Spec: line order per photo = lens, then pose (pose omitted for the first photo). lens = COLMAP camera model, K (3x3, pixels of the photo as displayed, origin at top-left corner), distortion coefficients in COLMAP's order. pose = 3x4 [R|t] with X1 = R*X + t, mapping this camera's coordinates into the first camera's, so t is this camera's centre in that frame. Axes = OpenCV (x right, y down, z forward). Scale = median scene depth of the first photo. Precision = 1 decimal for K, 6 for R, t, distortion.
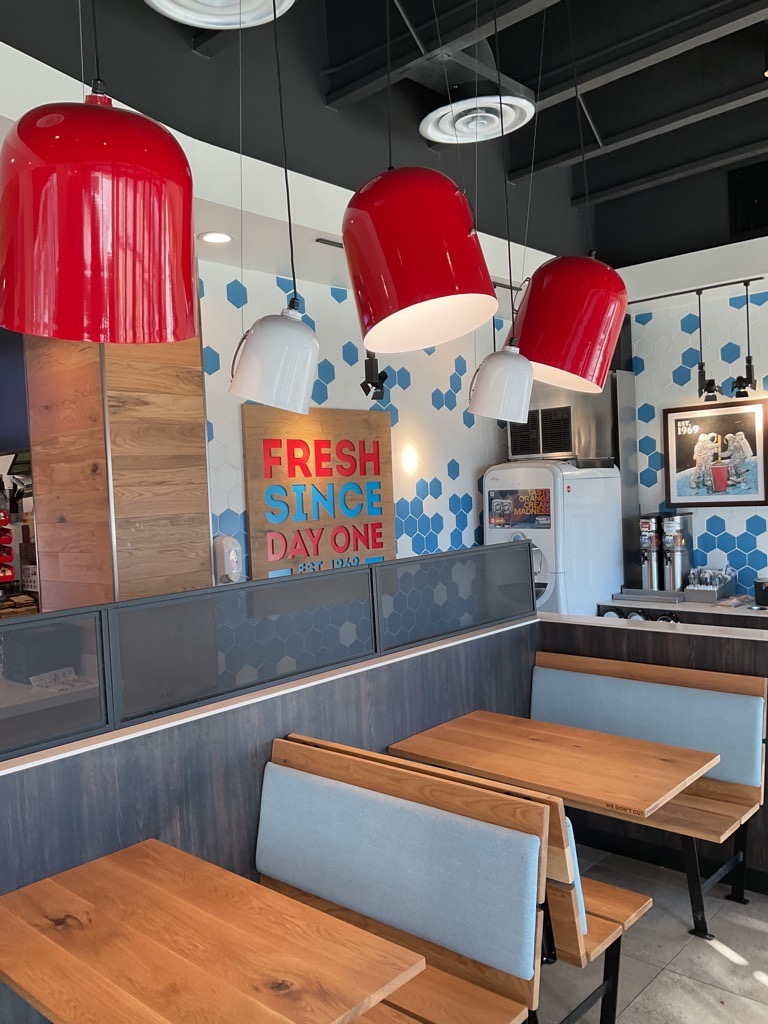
lens RADIAL K [[868.2, 0, 384.0], [0, 868.2, 512.0], [0, 0, 1]] dist [0.170723, -0.355941]
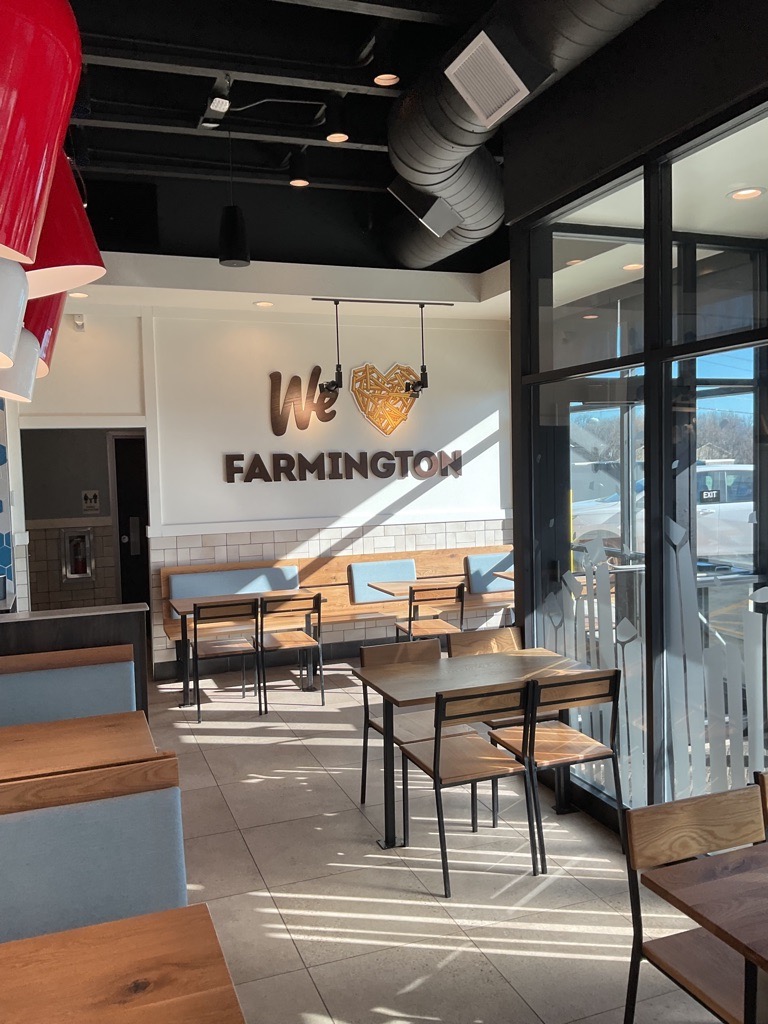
lens RADIAL K [[868.2, 0, 384.0], [0, 868.2, 512.0], [0, 0, 1]] dist [0.170723, -0.355941]
pose [[0.448528, -0.014738, 0.893647, -0.246165], [0.033695, 0.999432, -0.000429, 0.017122], [-0.893133, 0.030304, 0.448770, 0.109959]]
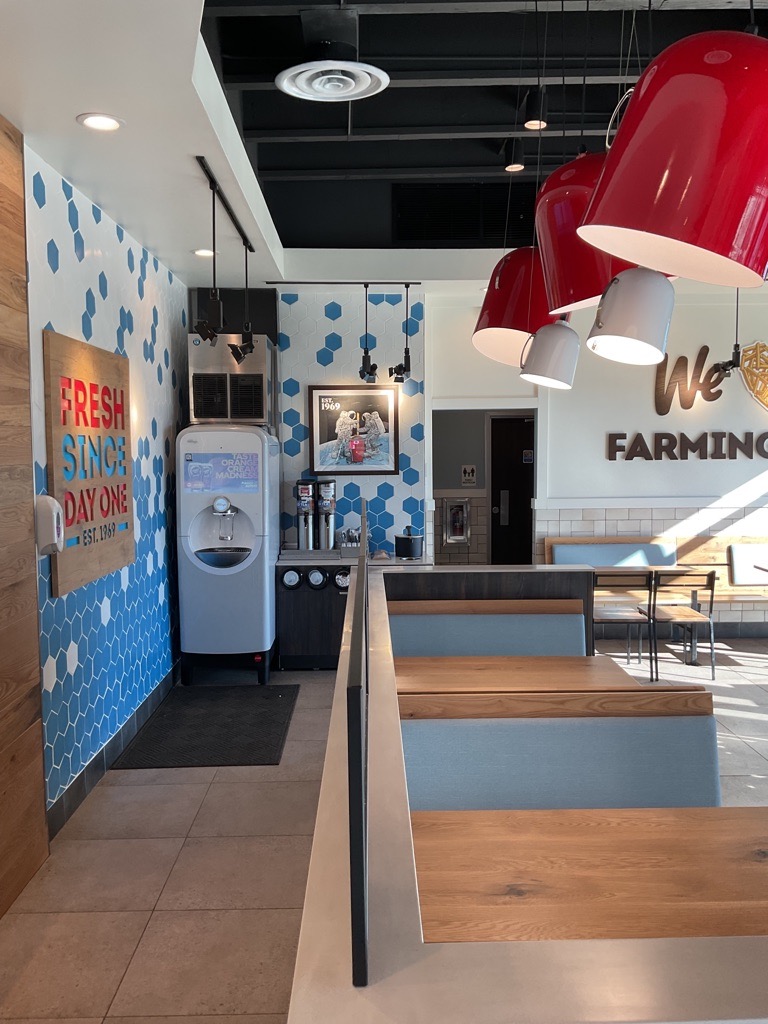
lens RADIAL K [[868.2, 0, 384.0], [0, 868.2, 512.0], [0, 0, 1]] dist [0.170723, -0.355941]
pose [[0.717463, -0.011313, 0.696504, -0.389532], [-0.004018, 0.999784, 0.020379, 0.019120], [-0.696585, -0.017420, 0.717263, 0.158602]]
